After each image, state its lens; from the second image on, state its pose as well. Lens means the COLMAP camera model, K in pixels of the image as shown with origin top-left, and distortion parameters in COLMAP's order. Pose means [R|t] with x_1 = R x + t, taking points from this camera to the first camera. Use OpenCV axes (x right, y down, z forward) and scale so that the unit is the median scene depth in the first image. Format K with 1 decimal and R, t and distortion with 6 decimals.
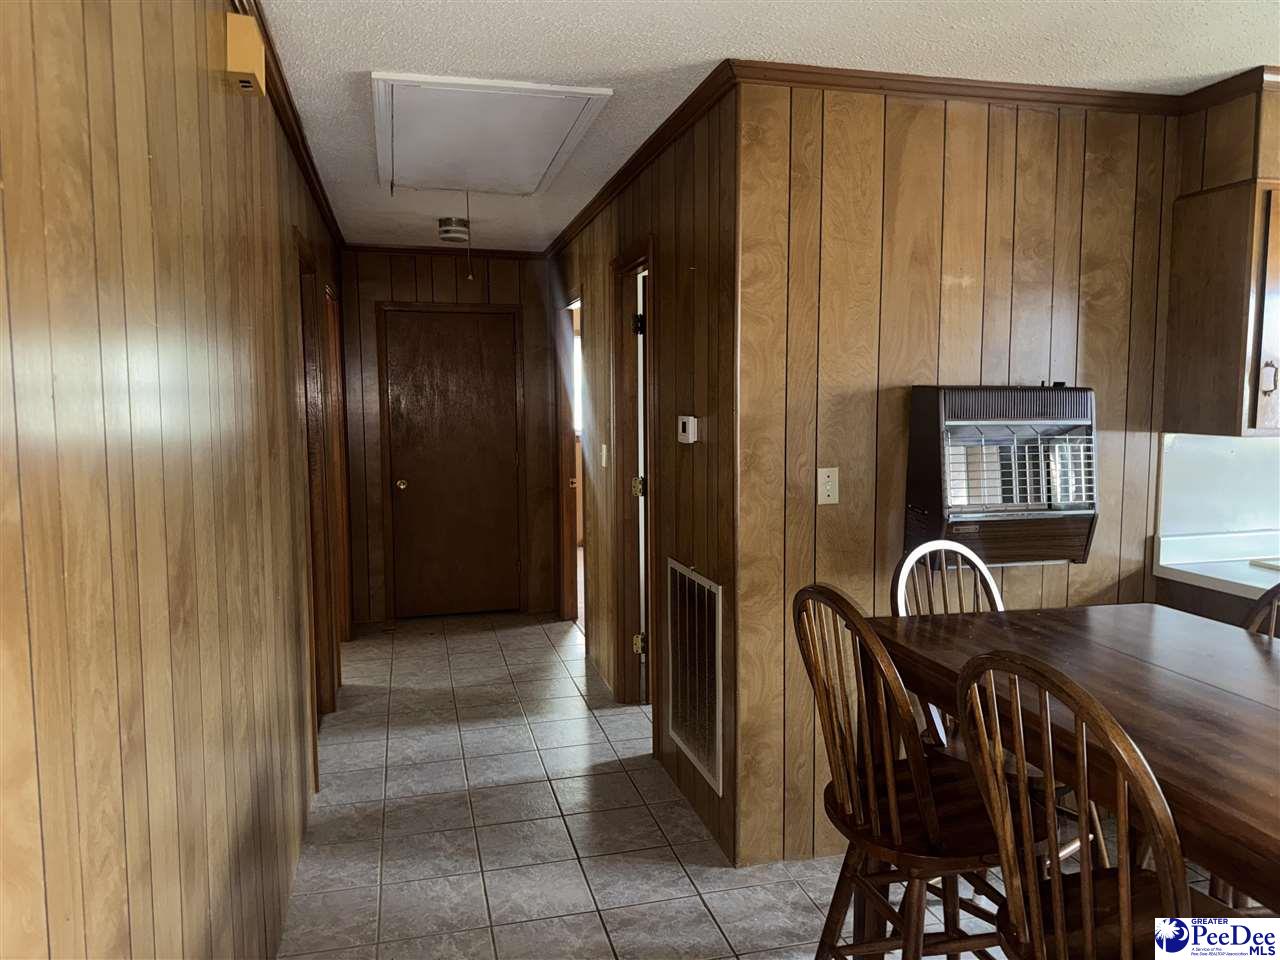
lens RADIAL K [[905.9, 0, 640.0], [0, 905.9, 477.9], [0, 0, 1]] dist [0.040790, -0.054856]
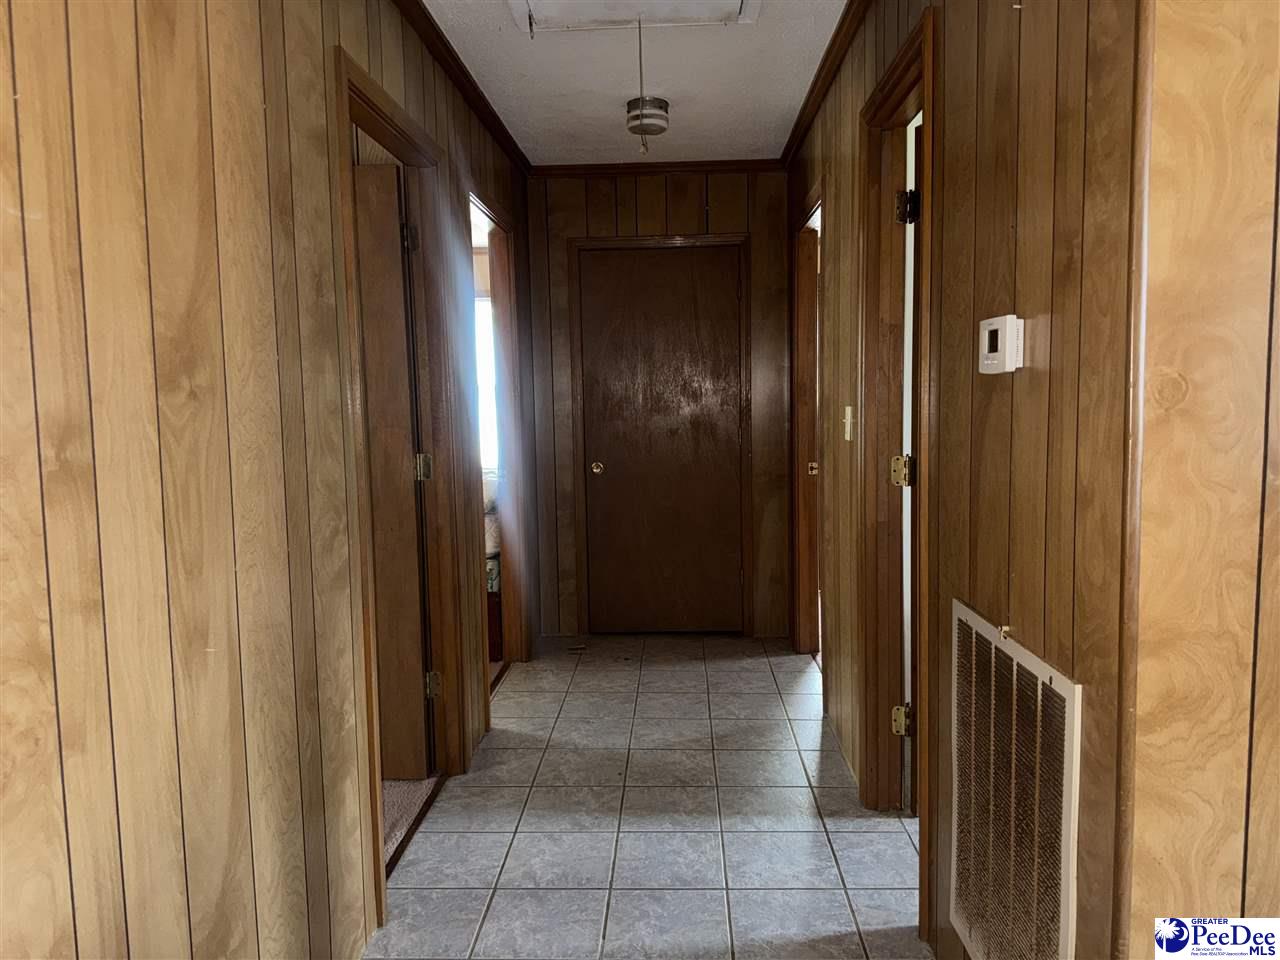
lens RADIAL K [[905.3, 0, 638.2], [0, 905.3, 477.5], [0, 0, 1]] dist [0.099172, -0.155889]
pose [[0.956007, 0.015990, -0.292906, 0.014224], [-0.013989, 0.999862, 0.008922, 0.019204], [0.293009, -0.004432, 0.956099, 0.579376]]
